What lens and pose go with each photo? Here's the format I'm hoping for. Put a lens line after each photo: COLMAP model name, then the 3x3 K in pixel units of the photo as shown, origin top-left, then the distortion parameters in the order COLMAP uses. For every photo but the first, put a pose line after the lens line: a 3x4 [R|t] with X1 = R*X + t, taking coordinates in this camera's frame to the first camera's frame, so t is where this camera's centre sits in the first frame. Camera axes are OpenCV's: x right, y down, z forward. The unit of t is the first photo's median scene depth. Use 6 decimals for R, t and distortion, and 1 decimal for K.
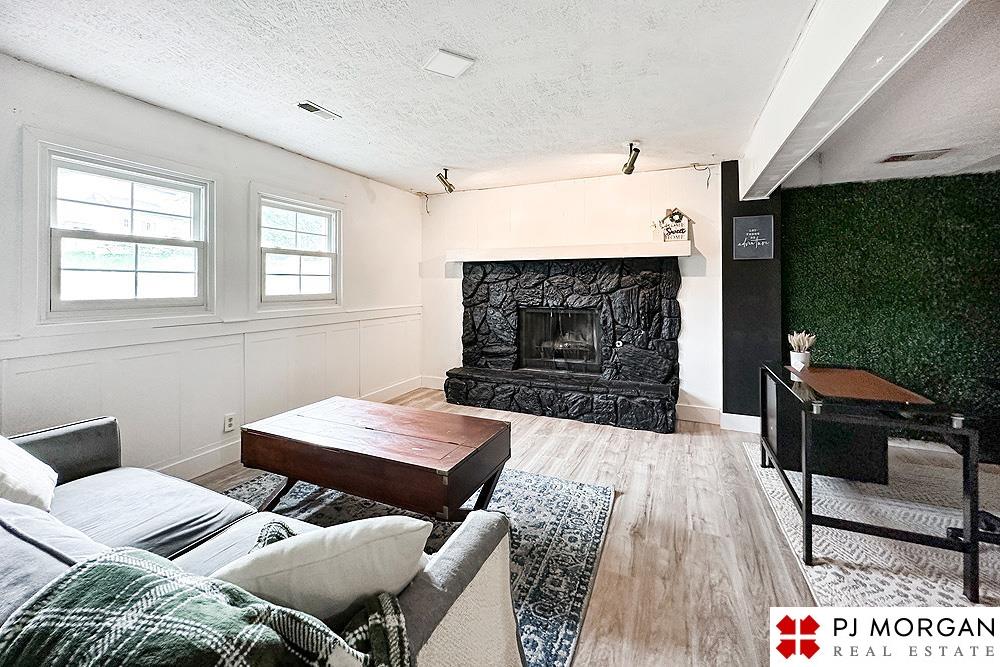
lens RADIAL K [[417.8, 0, 511.3], [0, 417.8, 286.4], [0, 0, 1]] dist [-0.000412, -0.001360]
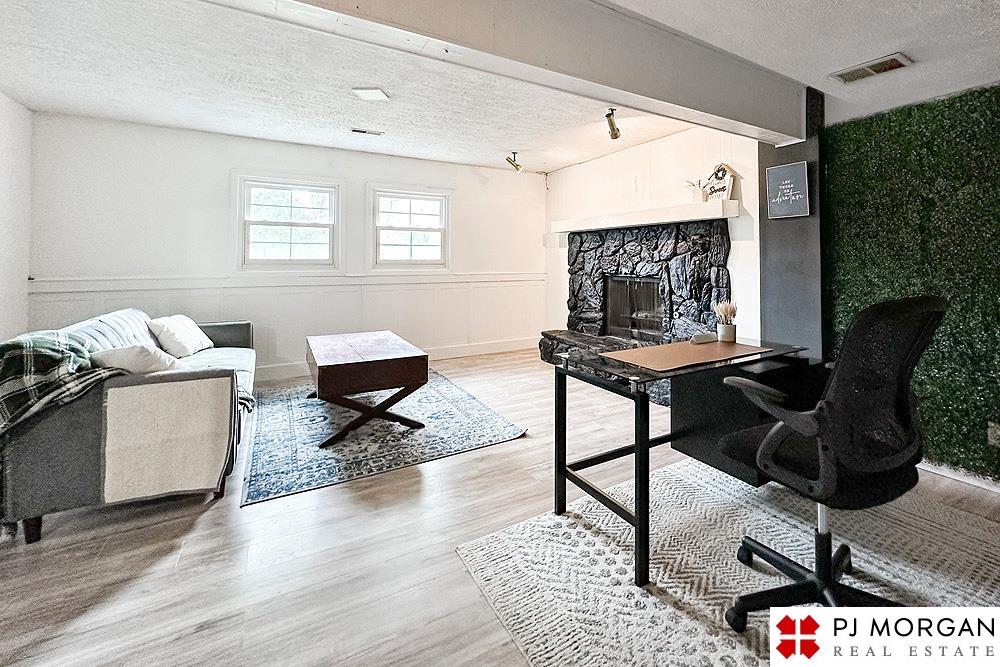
lens RADIAL K [[417.8, 0, 513.9], [0, 417.8, 250.9], [0, 0, 1]] dist [-0.000412, -0.001360]
pose [[0.847870, -0.007243, -0.530154, 0.445485], [-0.004194, 0.999784, -0.020367, 0.015356], [0.530187, 0.019492, 0.847656, 0.021745]]
